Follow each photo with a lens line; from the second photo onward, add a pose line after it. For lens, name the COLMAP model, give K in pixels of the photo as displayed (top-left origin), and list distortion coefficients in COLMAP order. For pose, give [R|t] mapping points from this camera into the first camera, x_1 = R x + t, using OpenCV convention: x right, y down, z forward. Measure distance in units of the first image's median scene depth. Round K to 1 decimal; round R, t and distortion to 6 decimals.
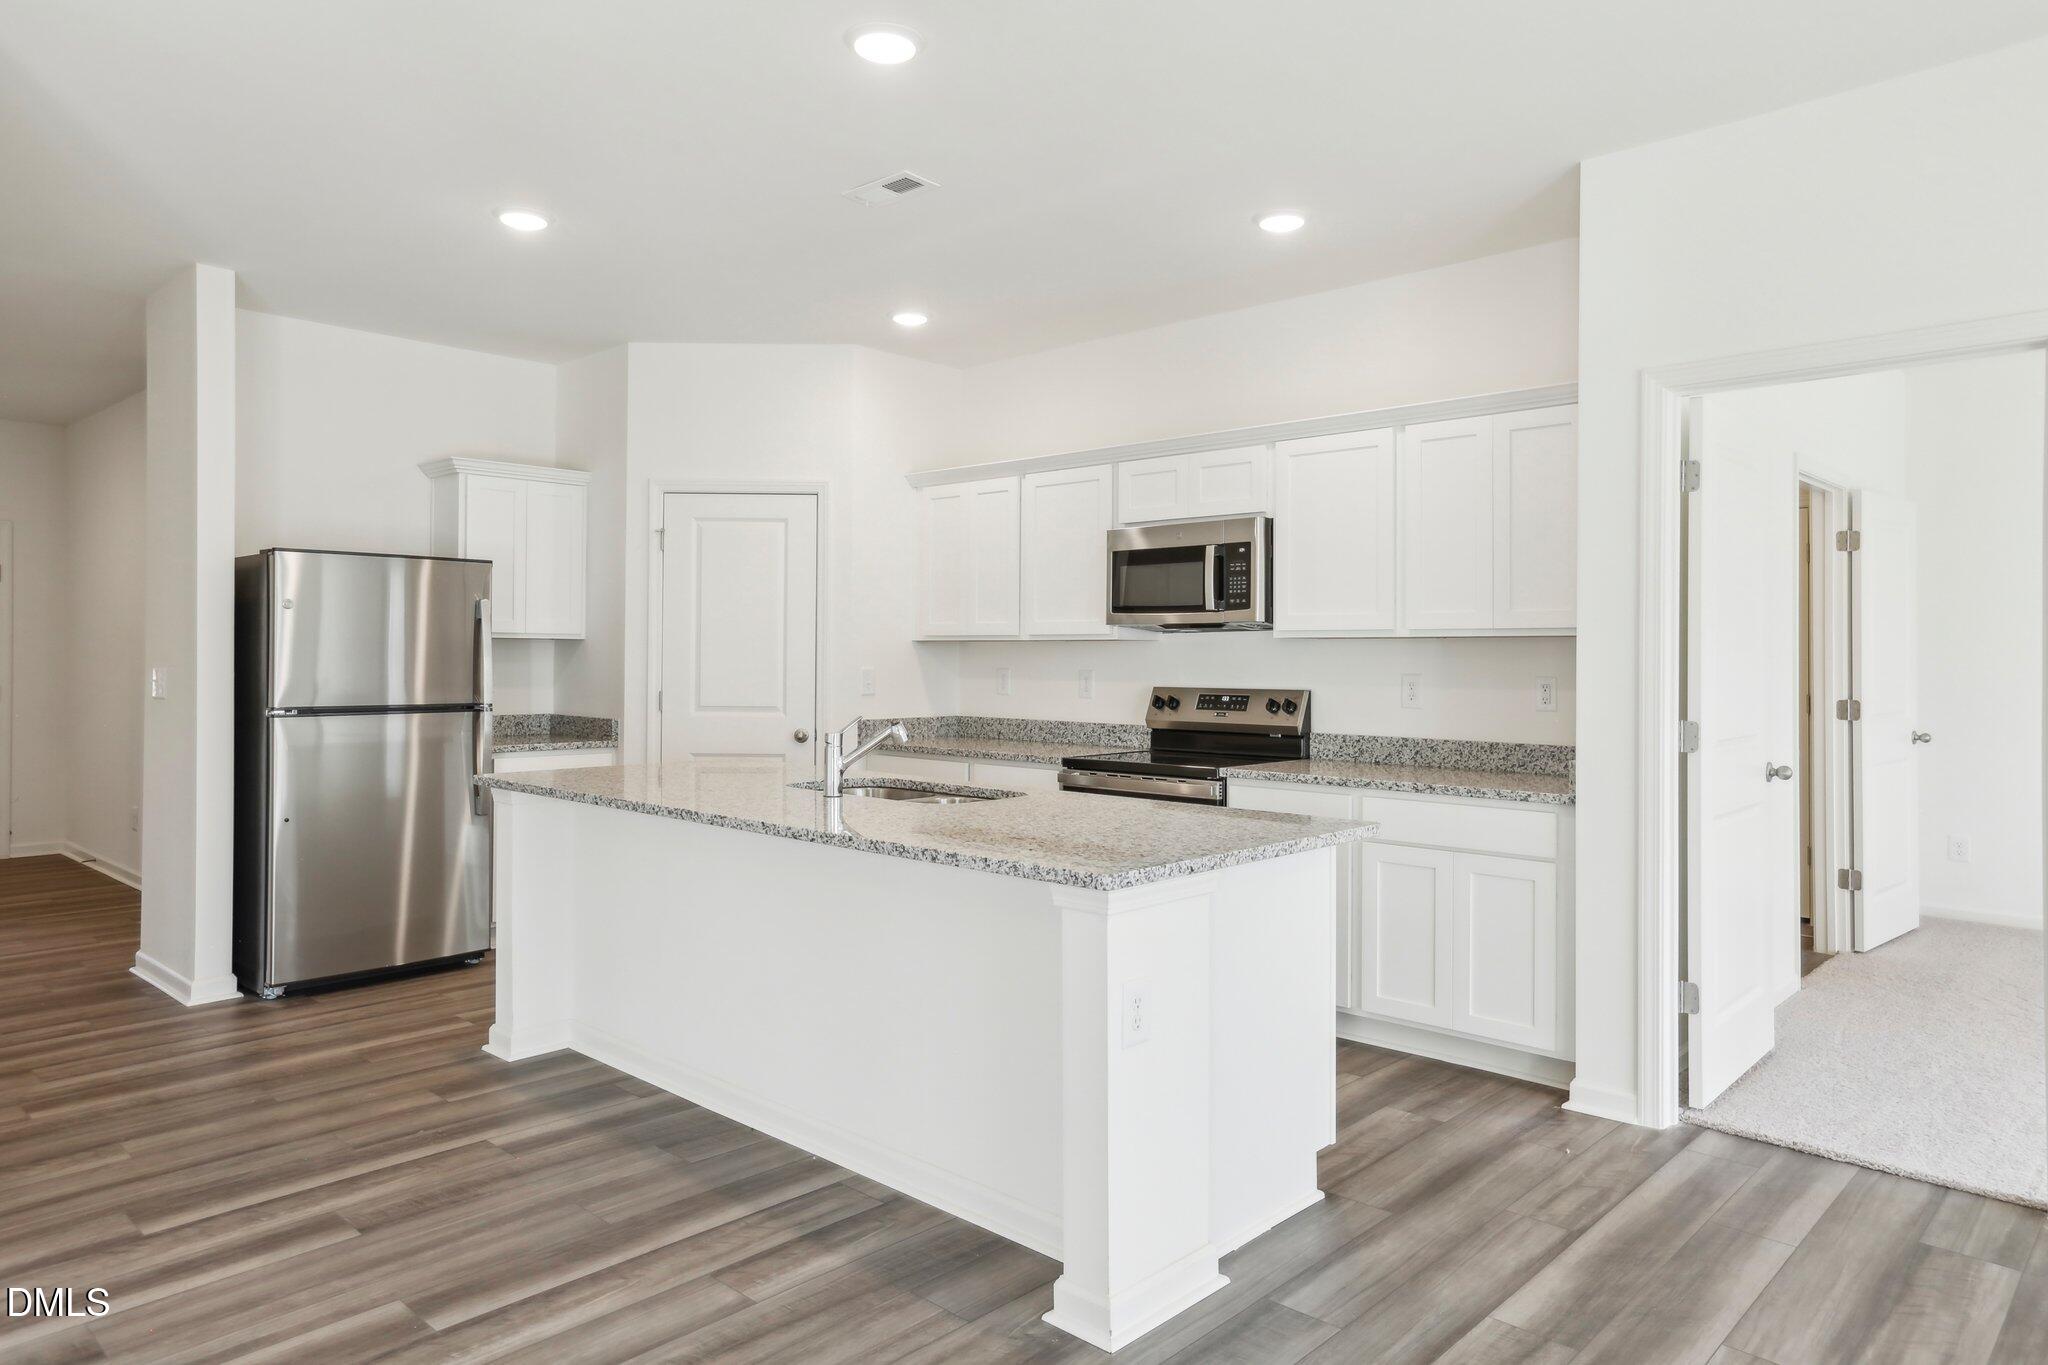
lens RADIAL K [[1295.9, 0, 1035.5], [0, 1295.9, 657.4], [0, 0, 1]] dist [-0.003539, 0.028561]
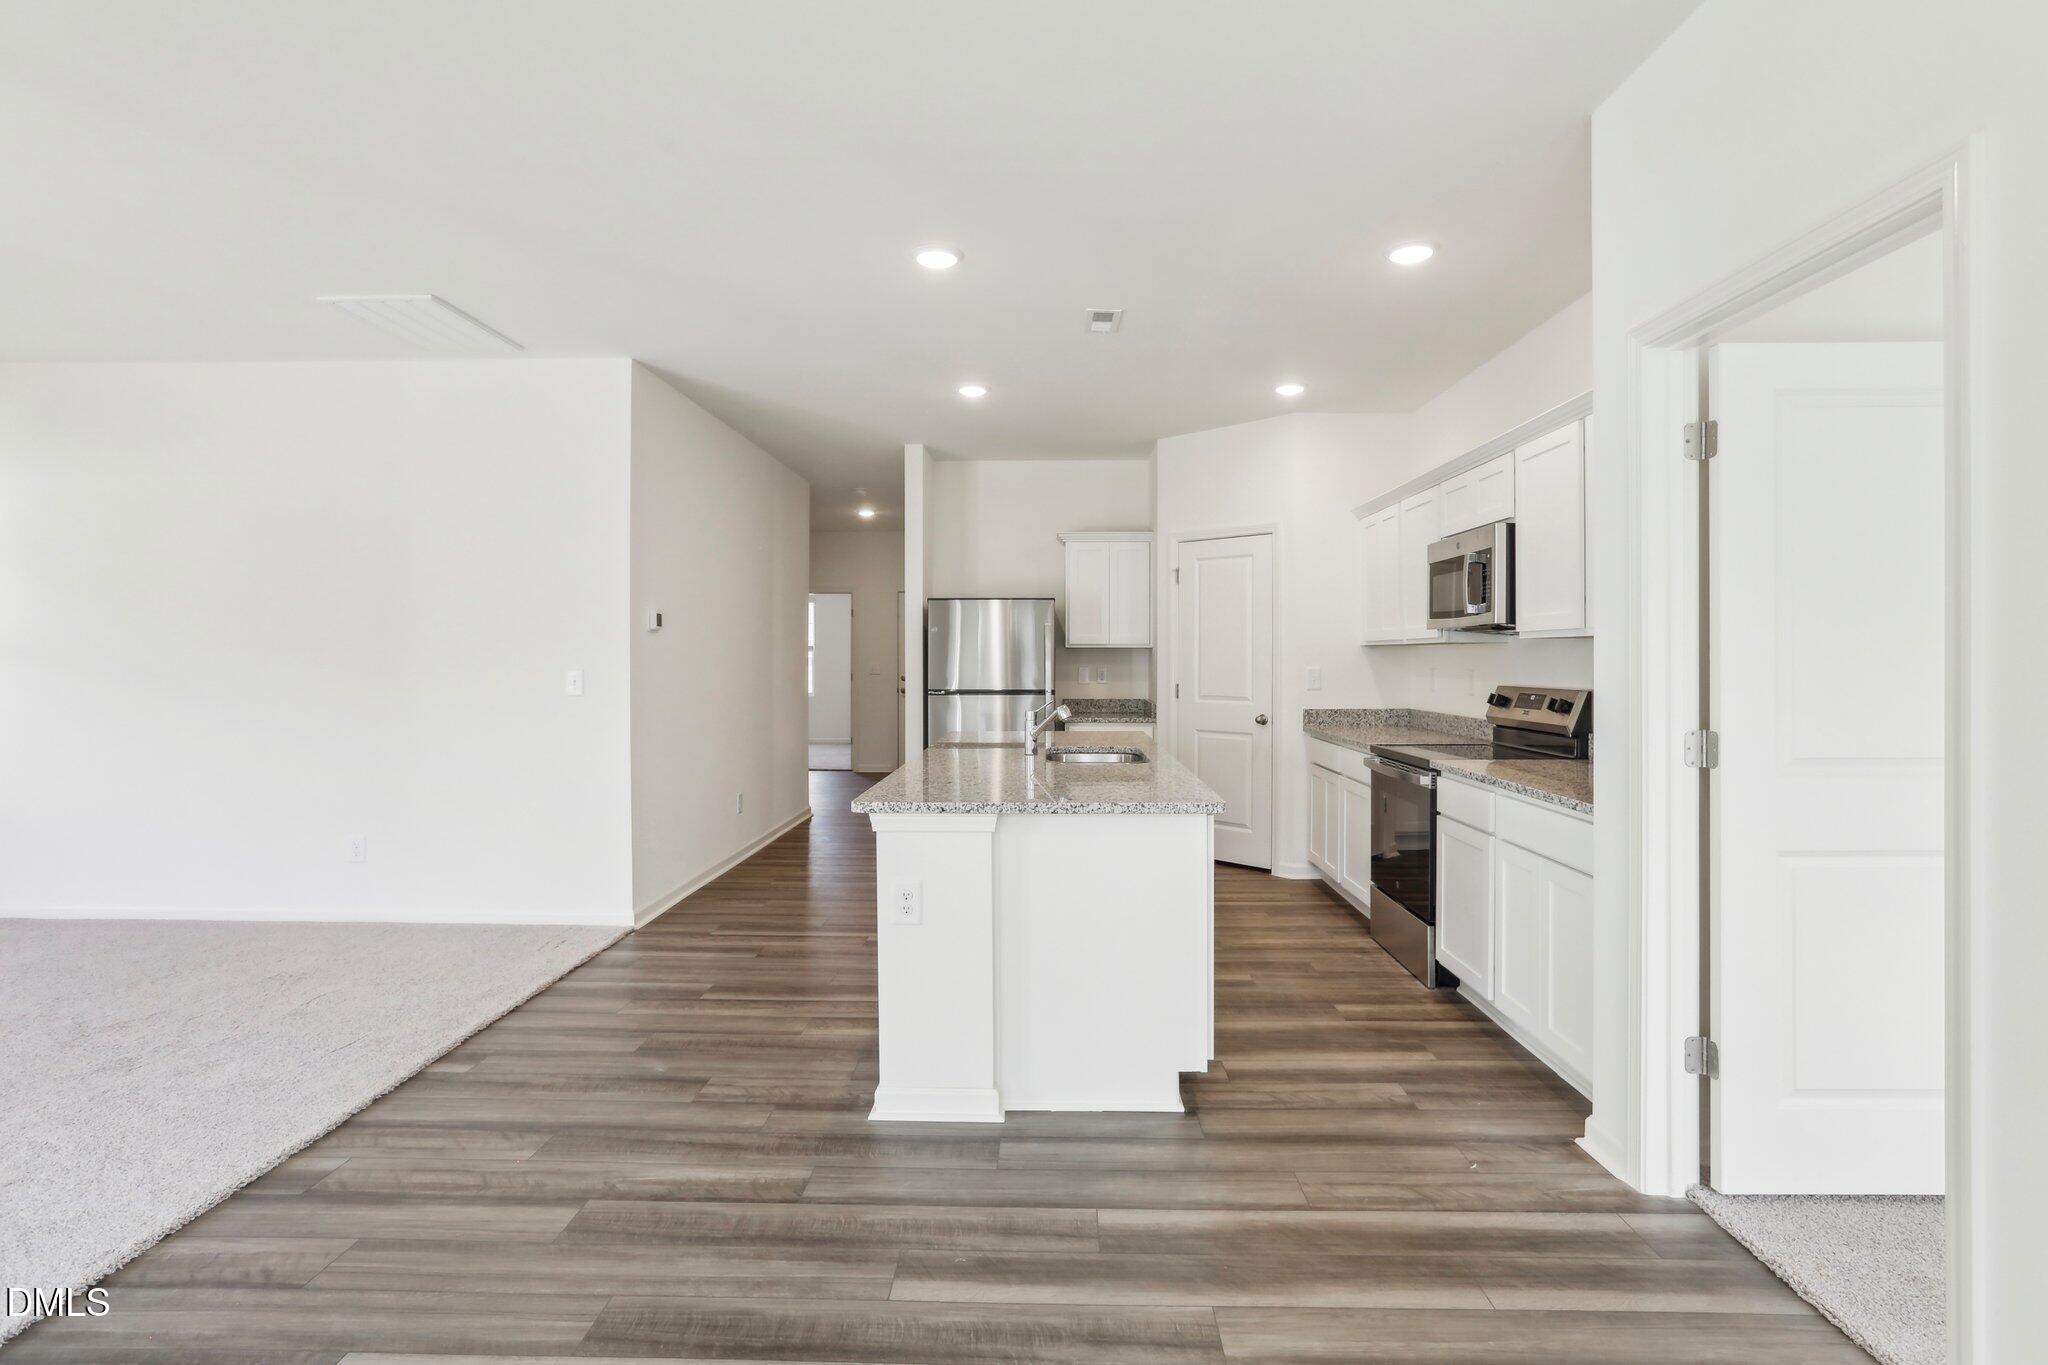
lens RADIAL K [[1018.5, 0, 1020.9], [0, 1018.5, 654.2], [0, 0, 1]] dist [-0.039724, 0.024063]
pose [[0.661986, -0.008933, -0.749463, 0.532214], [0.004490, 0.999958, -0.007952, 0.002219], [0.749503, 0.001899, 0.661999, 0.176748]]
